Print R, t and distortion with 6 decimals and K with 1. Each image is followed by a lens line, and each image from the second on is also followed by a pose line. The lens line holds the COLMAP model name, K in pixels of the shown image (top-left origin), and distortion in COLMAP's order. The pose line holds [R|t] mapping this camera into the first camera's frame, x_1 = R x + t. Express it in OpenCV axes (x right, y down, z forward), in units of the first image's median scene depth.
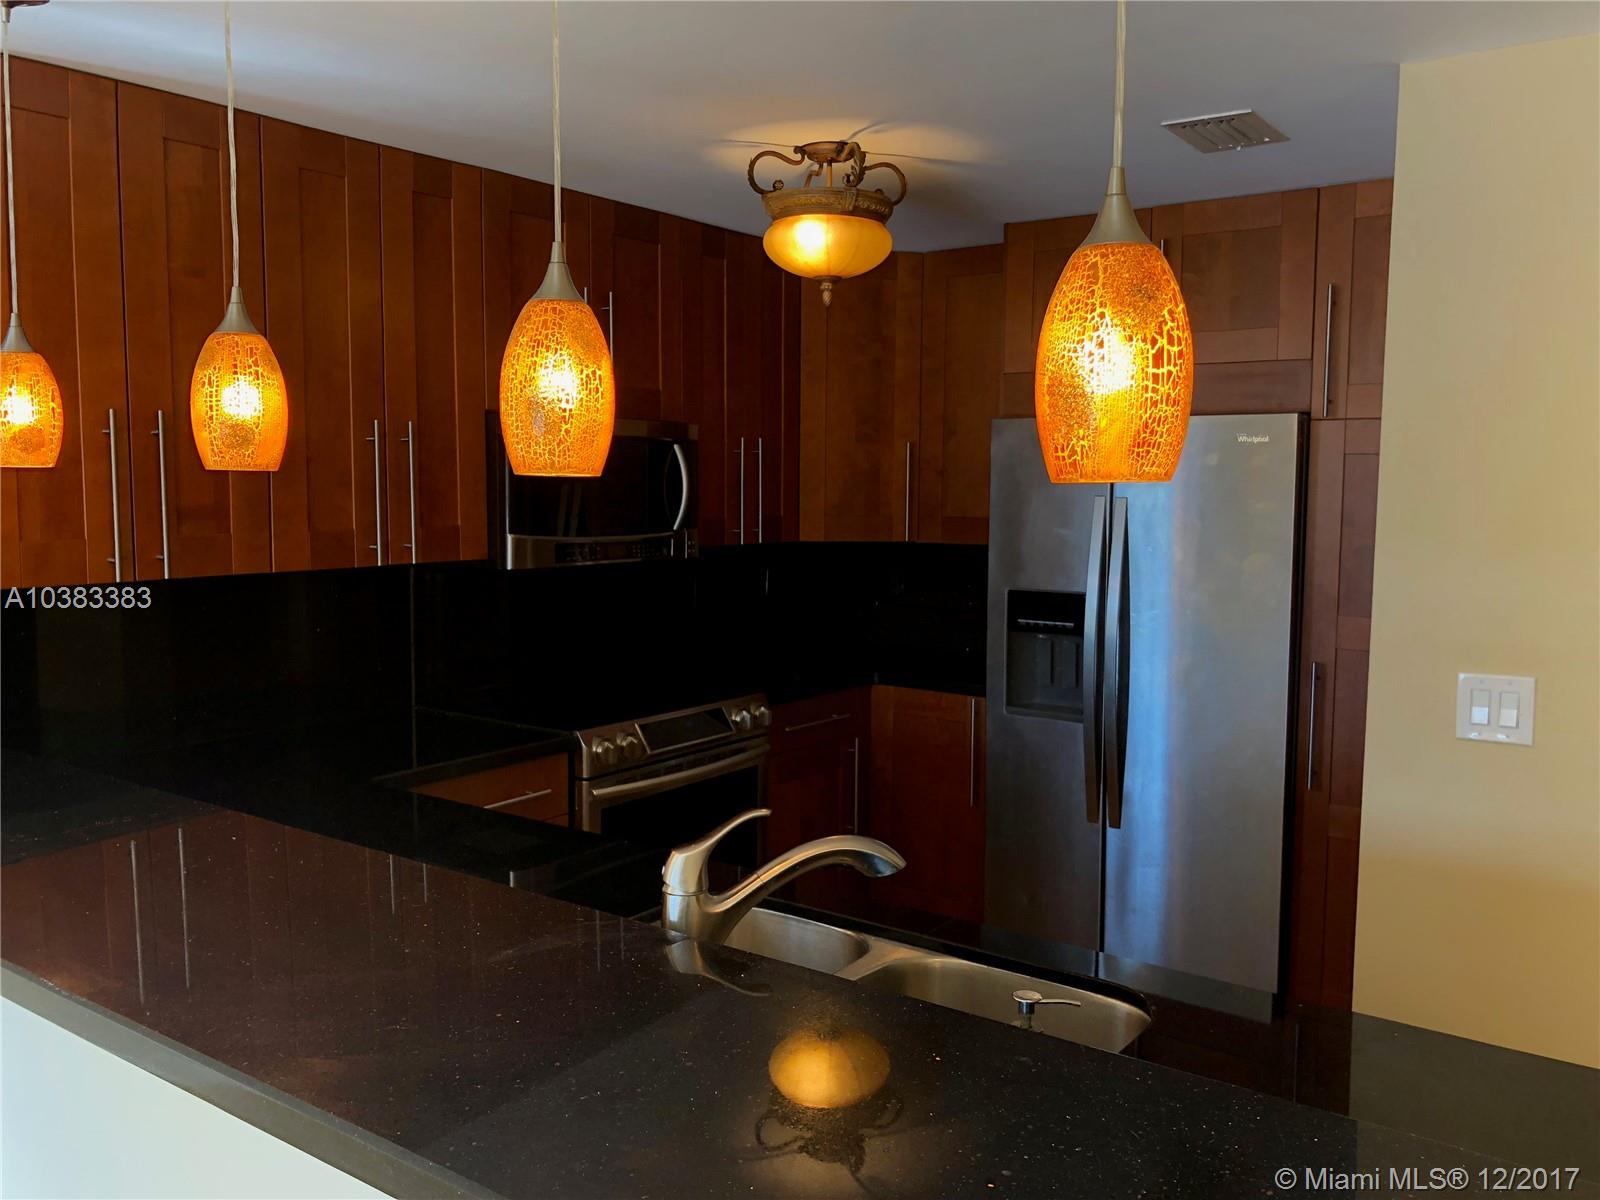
lens RADIAL K [[1336.4, 0, 798.9], [0, 1336.4, 577.2], [0, 0, 1]] dist [0.040327, -0.018049]
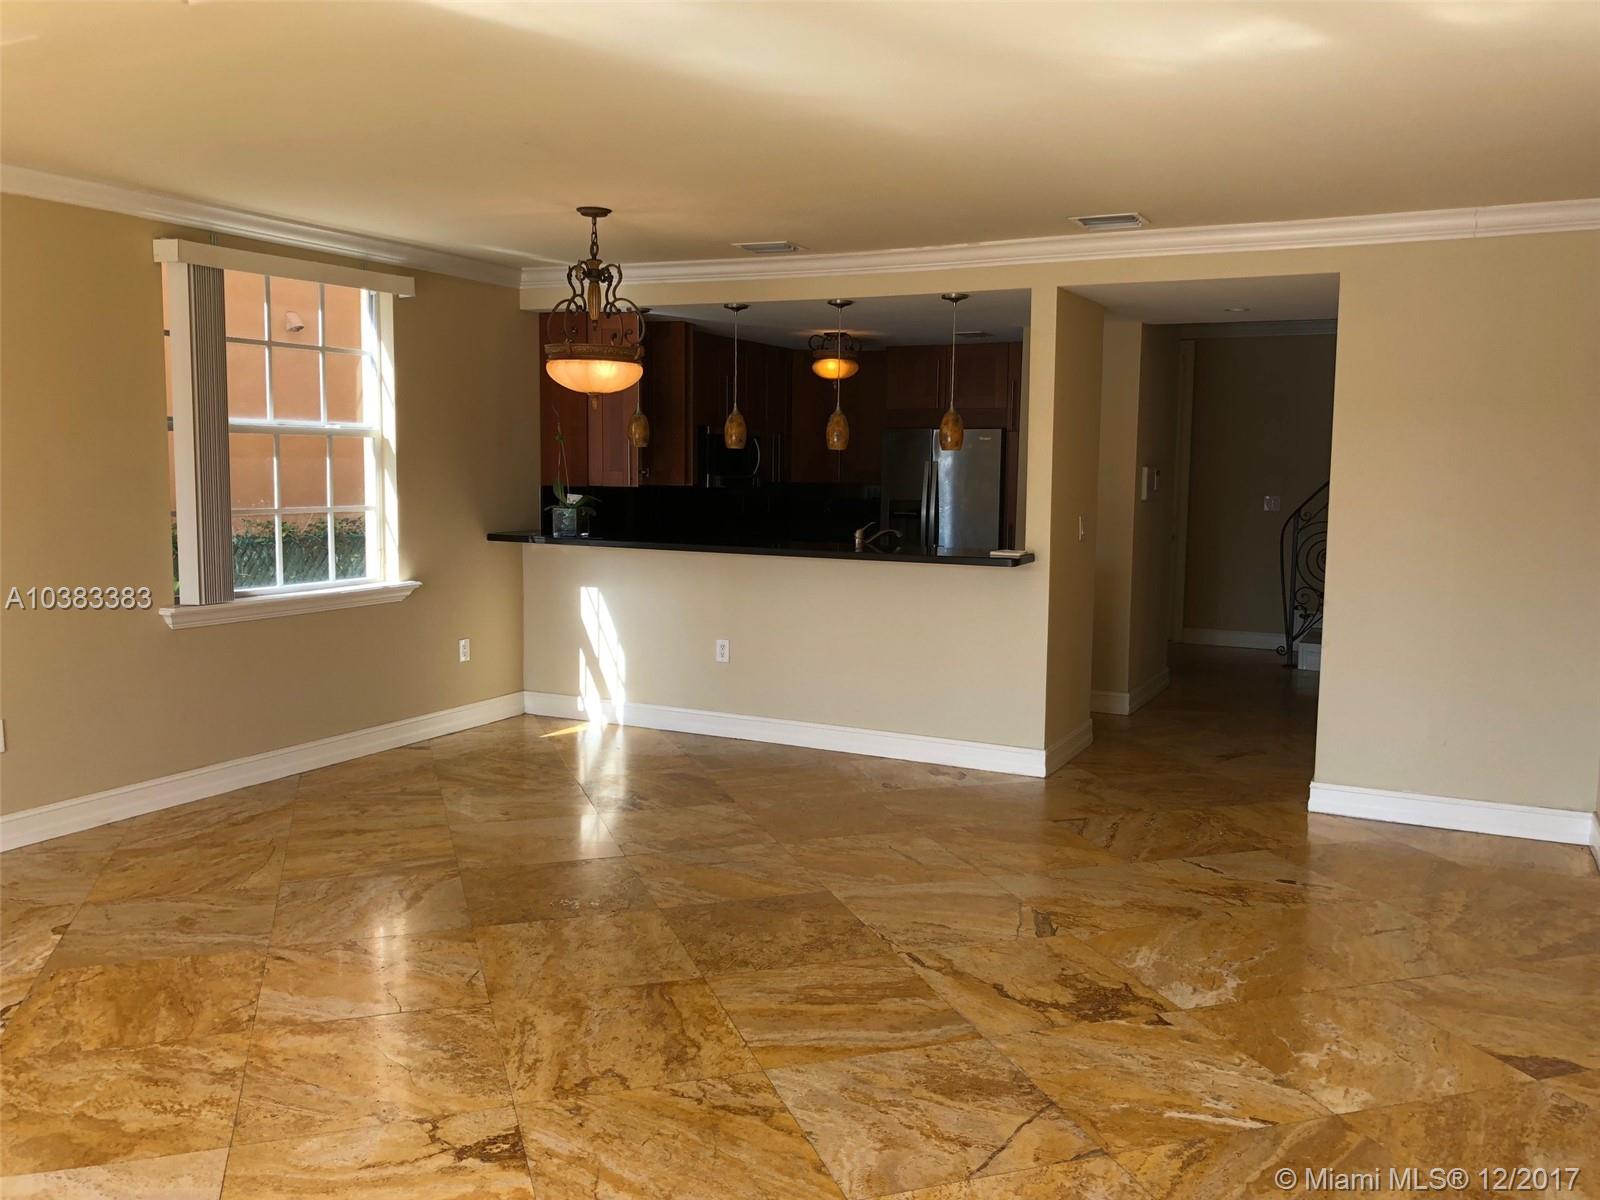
lens RADIAL K [[1336.4, 0, 798.9], [0, 1336.4, 577.2], [0, 0, 1]] dist [0.040327, -0.018049]
pose [[0.984847, -0.022103, 0.172009, -0.539131], [0.021591, 0.999755, 0.004846, 0.172224], [-0.172074, -0.001059, 0.985083, -1.704863]]
